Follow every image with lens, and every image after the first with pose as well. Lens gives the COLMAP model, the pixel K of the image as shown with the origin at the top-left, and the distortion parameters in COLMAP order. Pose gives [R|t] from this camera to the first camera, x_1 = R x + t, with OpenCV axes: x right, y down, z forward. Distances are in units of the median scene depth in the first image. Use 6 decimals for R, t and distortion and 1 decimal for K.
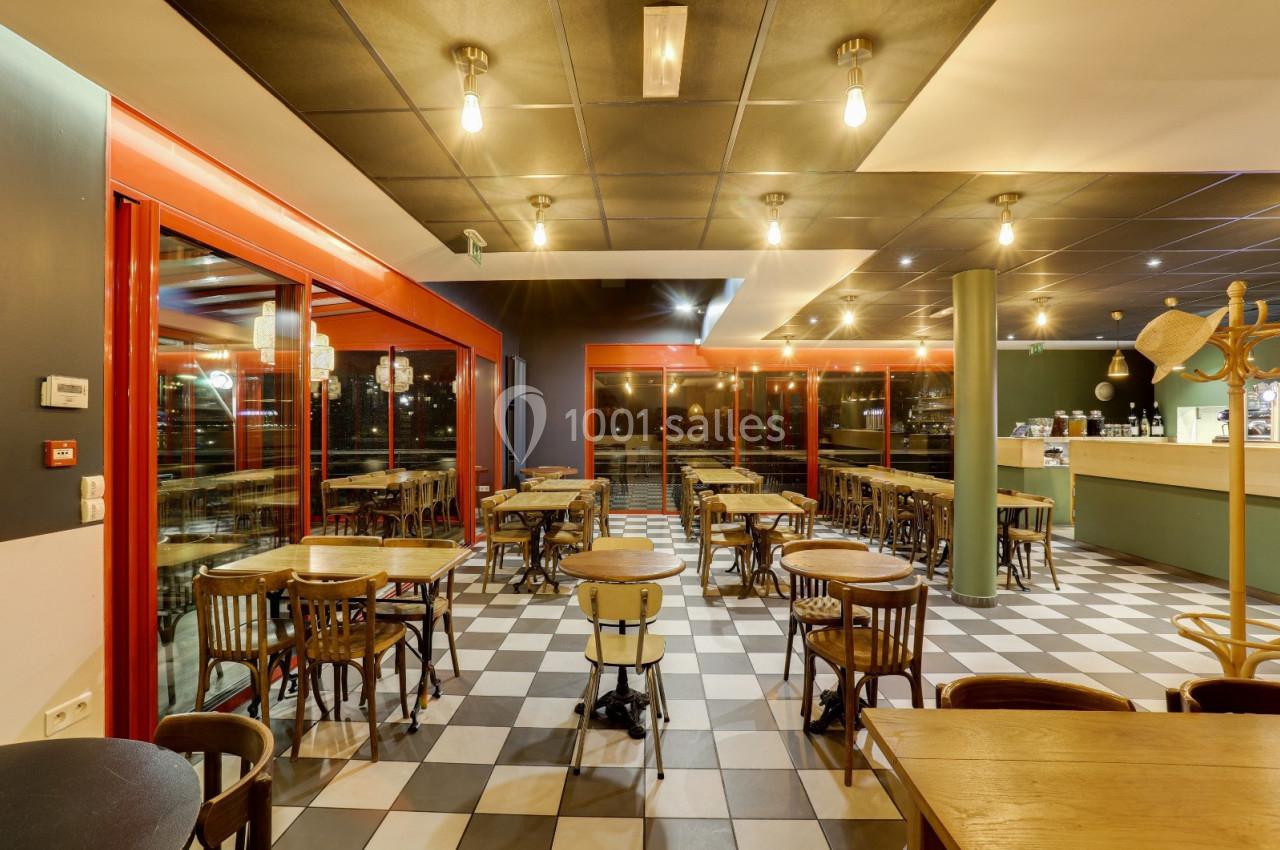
lens RADIAL K [[607.6, 0, 641.2], [0, 607.6, 421.6], [0, 0, 1]] dist [-0.021163, 0.004185]
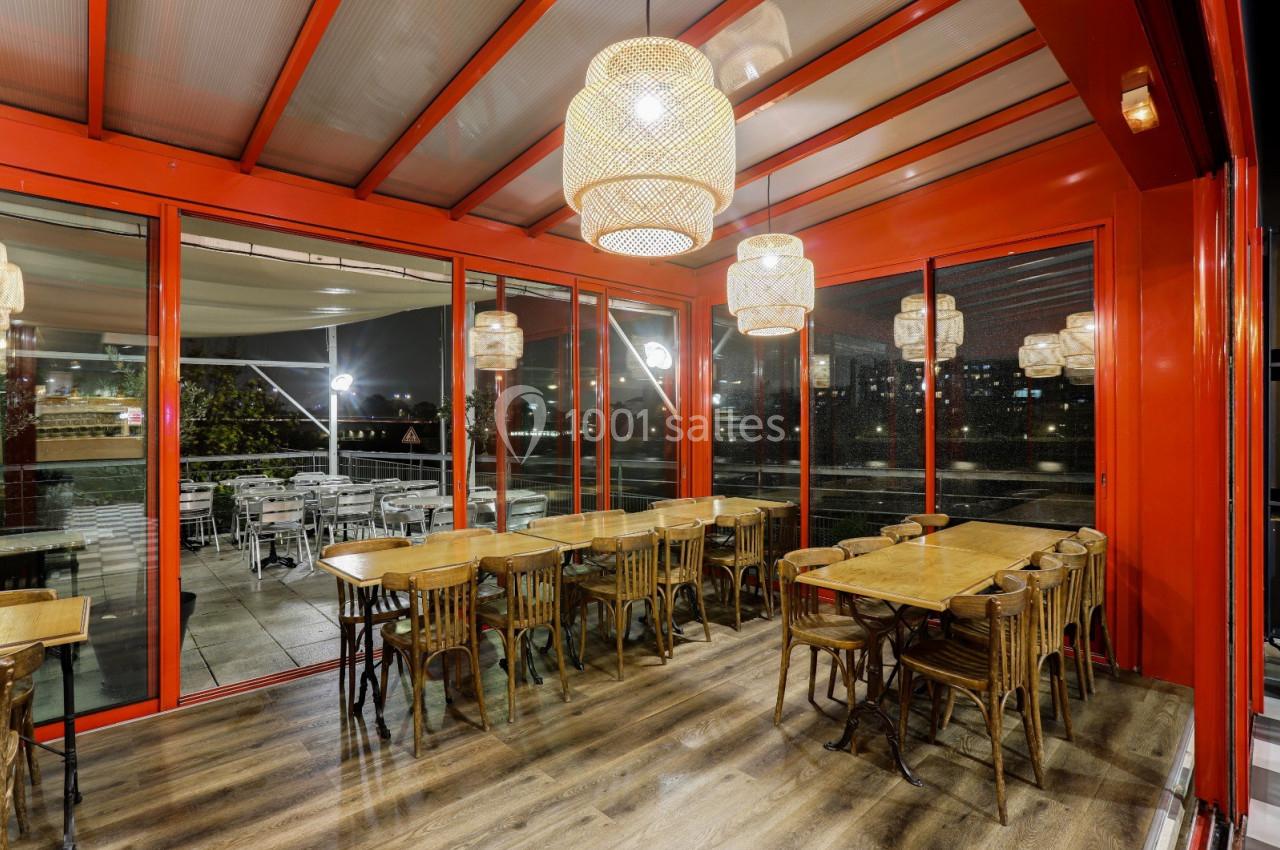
lens RADIAL K [[607.6, 0, 636.4], [0, 607.6, 425.7], [0, 0, 1]] dist [-0.021163, 0.004185]
pose [[0.701641, -0.001728, -0.712529, -0.235772], [0.008174, 0.999951, 0.005625, 0.002840], [0.712484, -0.009771, 0.701620, 0.499257]]
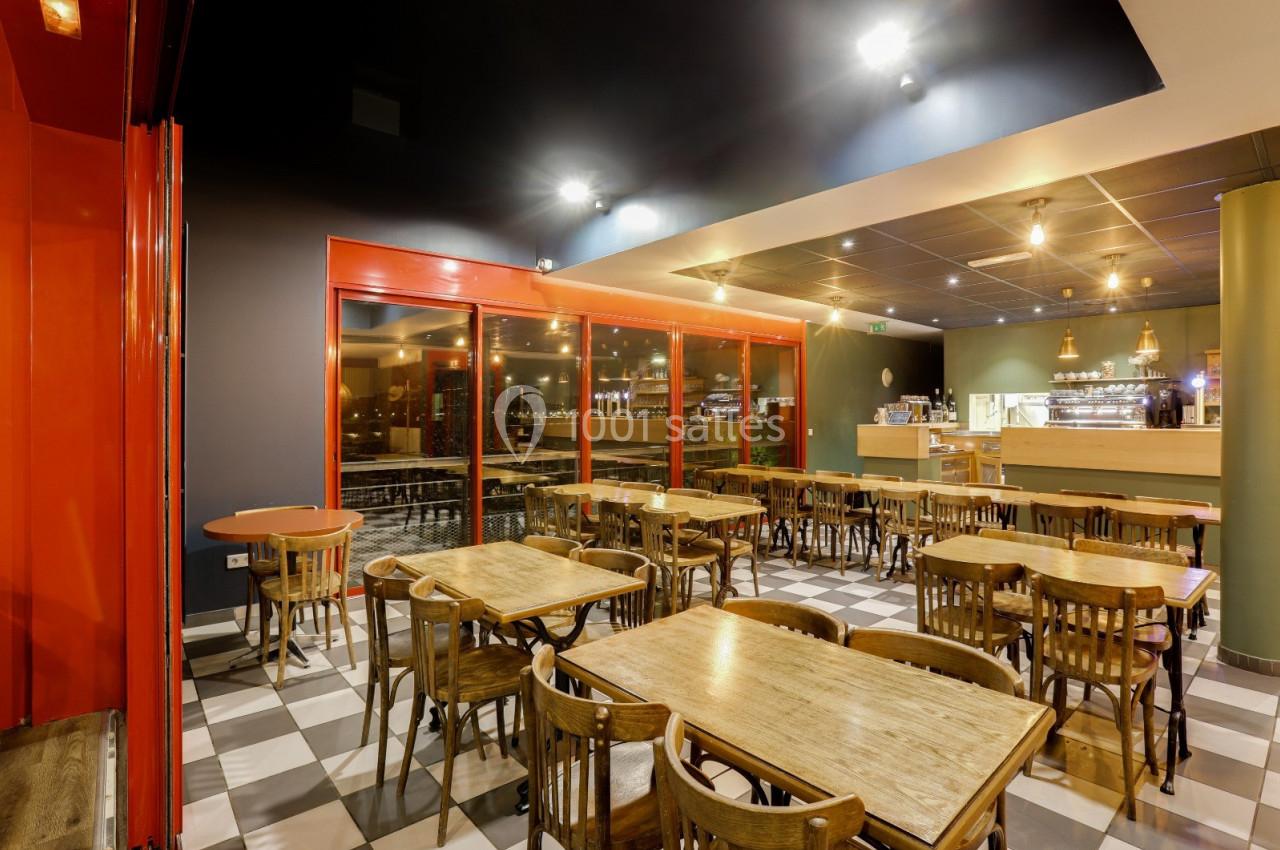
lens RADIAL K [[607.6, 0, 626.1], [0, 607.6, 410.6], [0, 0, 1]] dist [-0.021163, 0.004185]
pose [[0.736468, 0.001137, 0.676472, -0.265128], [-0.005178, 0.999979, 0.003957, 0.003321], [-0.676453, -0.006417, 0.736458, 0.569703]]
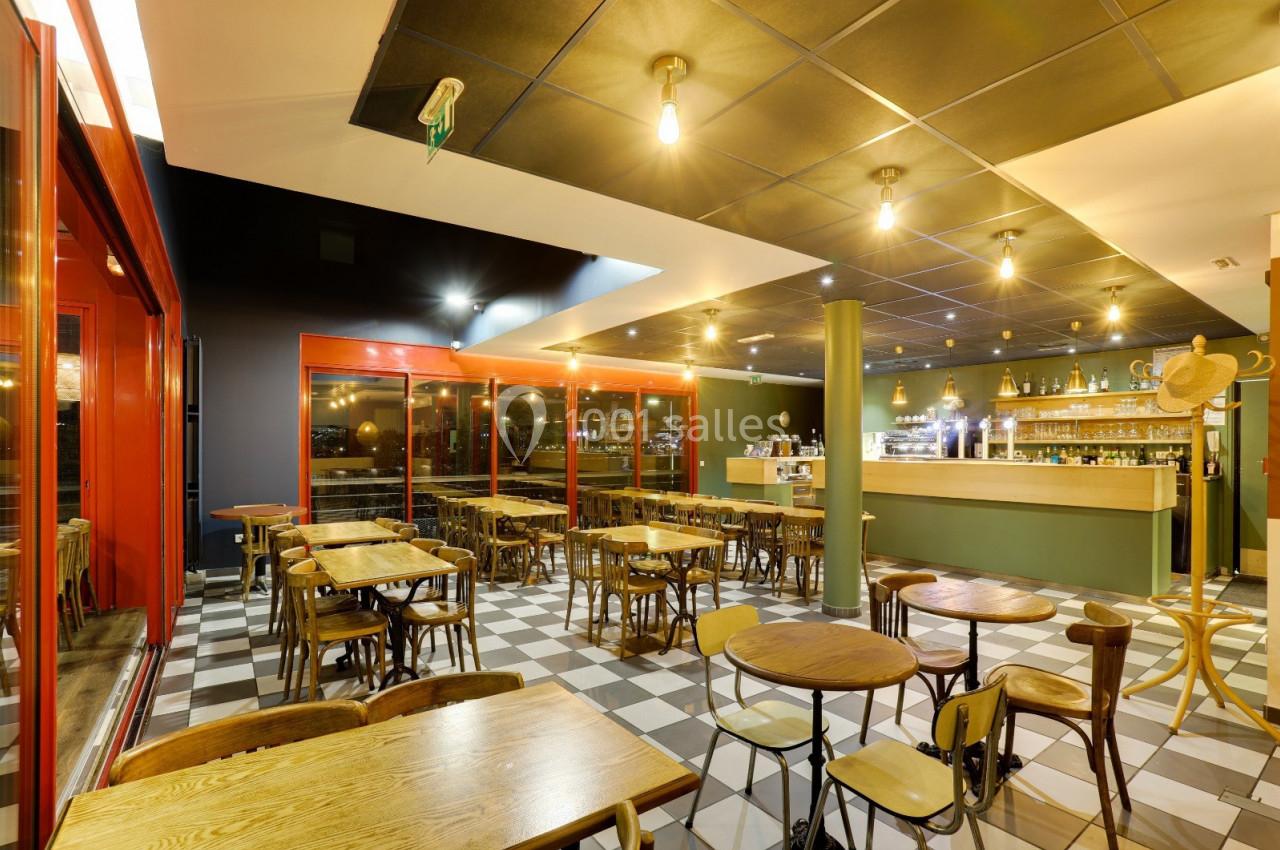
lens RADIAL K [[607.6, 0, 648.1], [0, 607.6, 451.6], [0, 0, 1]] dist [-0.021163, 0.004185]
pose [[0.801511, -0.002849, 0.597973, -0.213462], [-0.007818, 0.999853, 0.015243, -0.001066], [-0.597929, -0.016893, 0.801371, 0.205834]]
